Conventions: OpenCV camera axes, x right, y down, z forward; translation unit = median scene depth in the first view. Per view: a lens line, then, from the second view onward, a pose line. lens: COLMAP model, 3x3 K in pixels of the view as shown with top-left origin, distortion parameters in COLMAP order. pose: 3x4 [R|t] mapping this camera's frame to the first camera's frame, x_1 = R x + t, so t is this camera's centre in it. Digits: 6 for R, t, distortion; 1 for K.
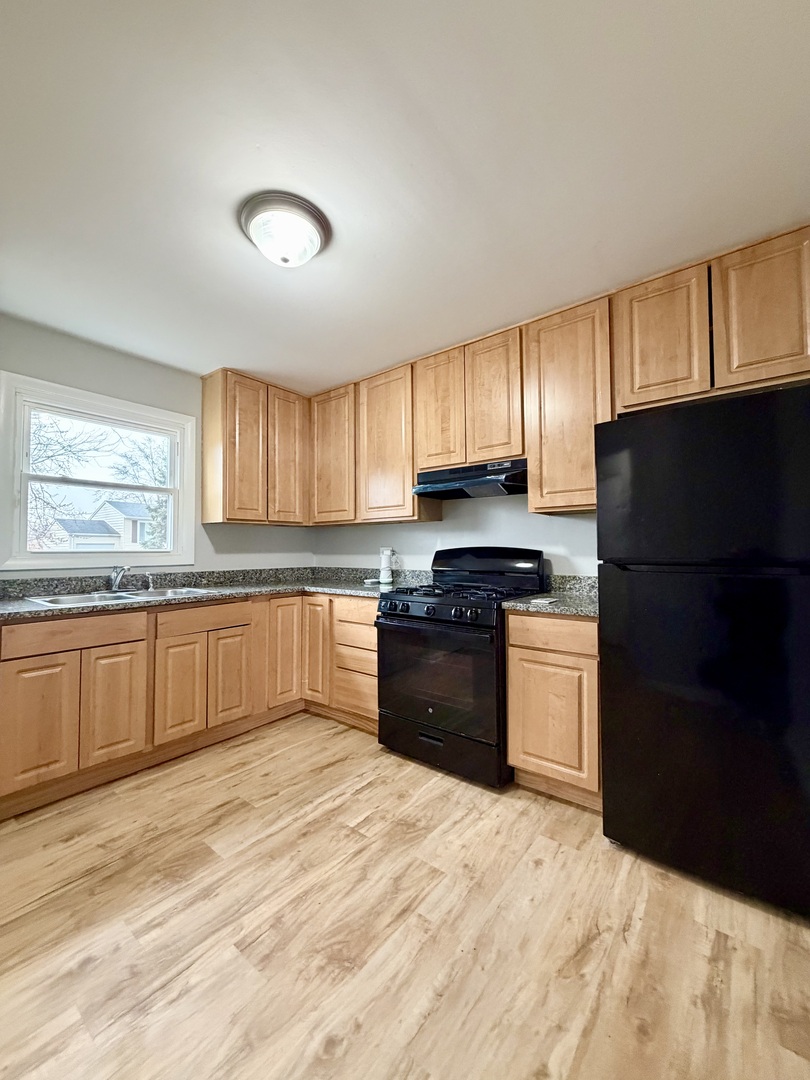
lens RADIAL K [[429.2, 0, 404.1], [0, 429.2, 534.9], [0, 0, 1]] dist [-0.000848, 0.000332]
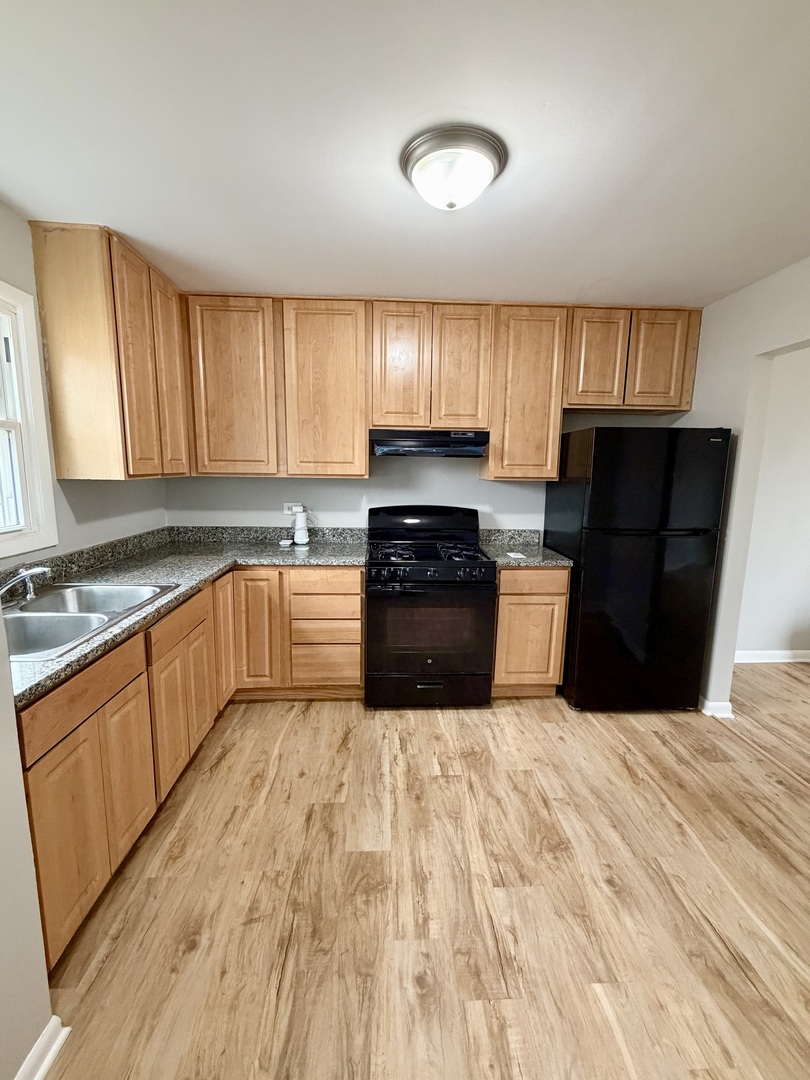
lens RADIAL K [[462.6, 0, 403.7], [0, 462.6, 538.3], [0, 0, 1]] dist [-0.001227, 0.001092]
pose [[0.753242, -0.083762, 0.652388, -0.787602], [-0.040268, 0.984125, 0.172848, -0.114993], [-0.656509, -0.156466, 0.737912, 0.222989]]
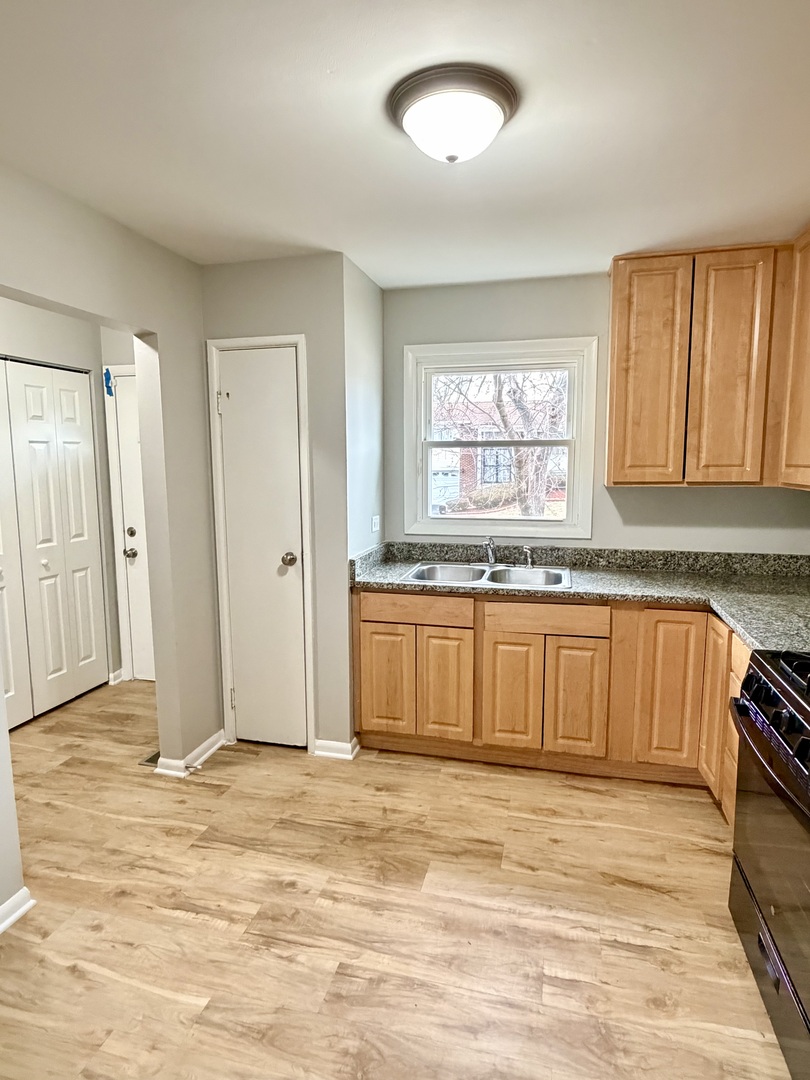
lens RADIAL K [[613.9, 0, 405.0], [0, 613.9, 534.8], [0, 0, 1]] dist [0.001226, 0.000576]
pose [[0.407602, 0.116863, -0.905651, 0.512866], [0.033921, 0.989155, 0.142905, -0.148910], [0.912529, -0.088969, 0.399218, 0.384348]]
